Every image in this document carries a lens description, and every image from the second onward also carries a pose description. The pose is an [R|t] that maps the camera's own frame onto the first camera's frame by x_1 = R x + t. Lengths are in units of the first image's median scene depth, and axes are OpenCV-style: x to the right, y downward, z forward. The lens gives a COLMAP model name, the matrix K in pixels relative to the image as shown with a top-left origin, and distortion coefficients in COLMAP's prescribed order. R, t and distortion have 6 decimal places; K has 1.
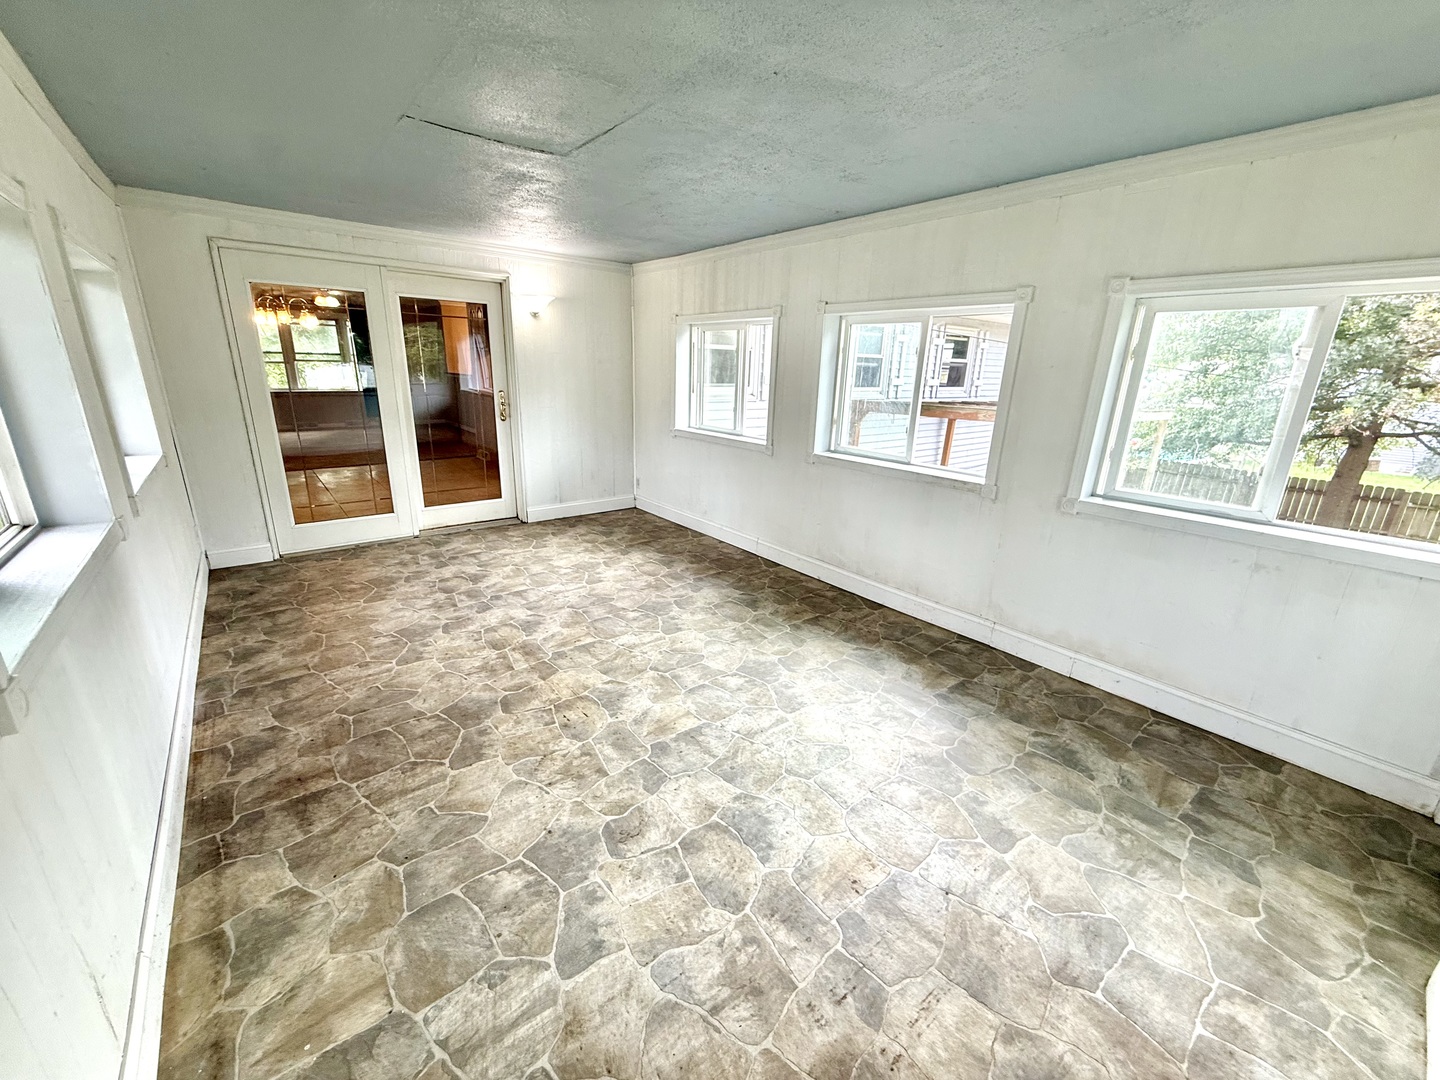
lens RADIAL K [[574.9, 0, 718.1], [0, 574.9, 540.1], [0, 0, 1]] dist [-0.000504, 0.000547]
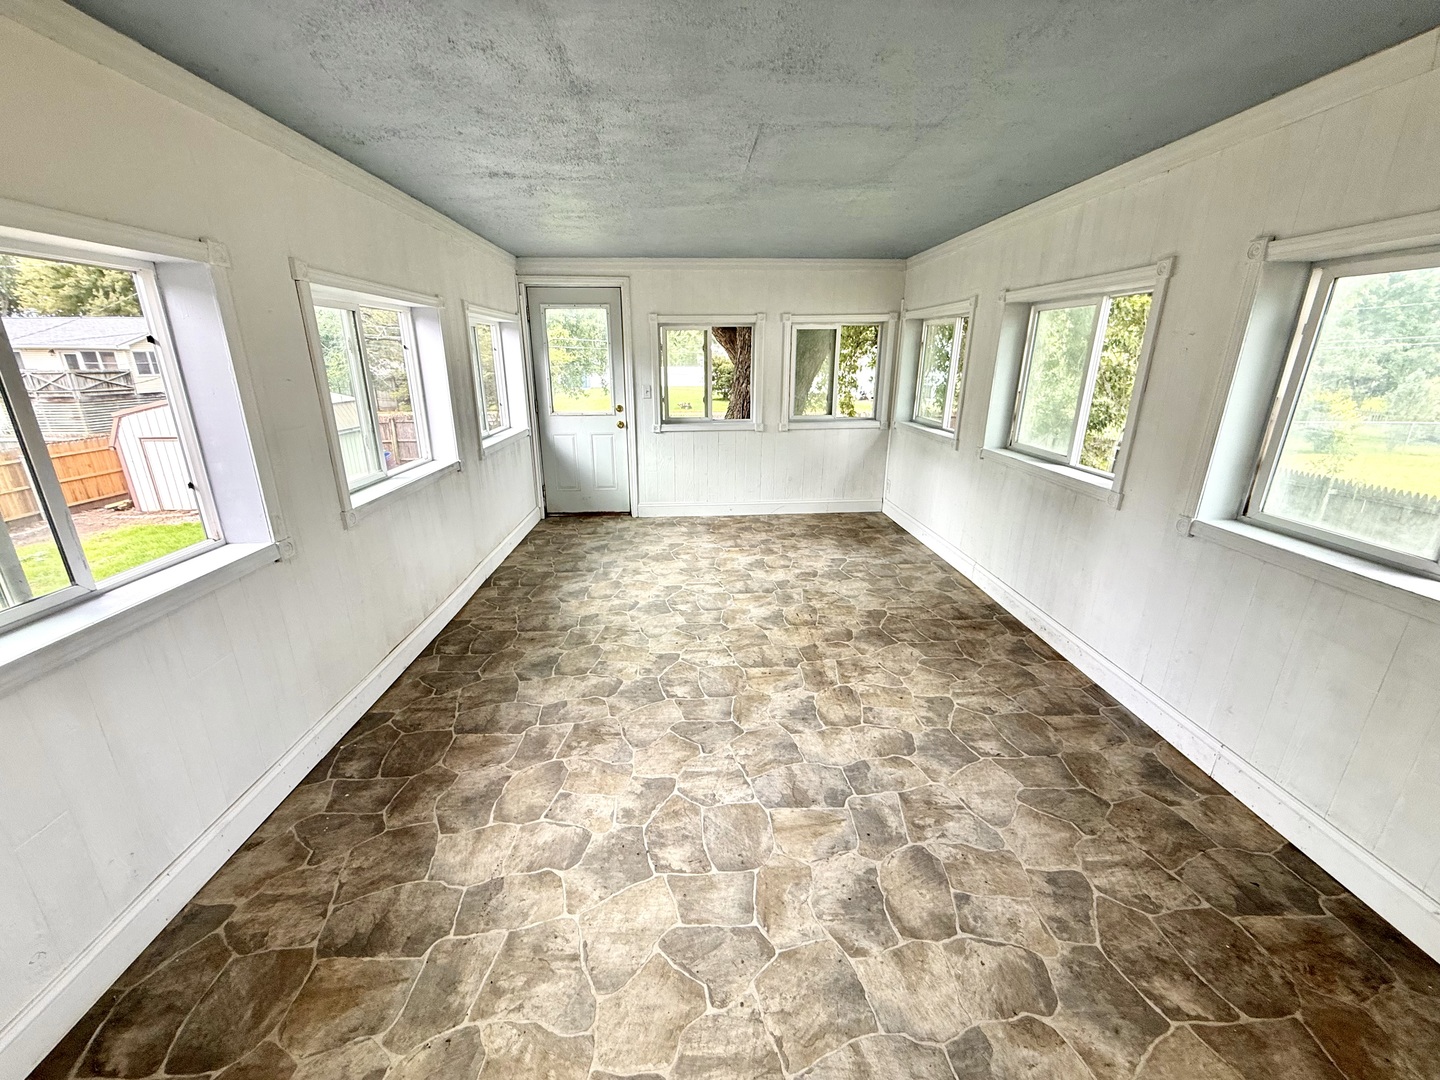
lens RADIAL K [[574.9, 0, 718.4], [0, 574.9, 540.3], [0, 0, 1]] dist [-0.000504, 0.000547]
pose [[-0.805661, -0.207562, 0.554823, -0.688354], [0.152542, 0.832326, 0.532884, -0.533795], [-0.572399, 0.513958, -0.638910, 1.610019]]
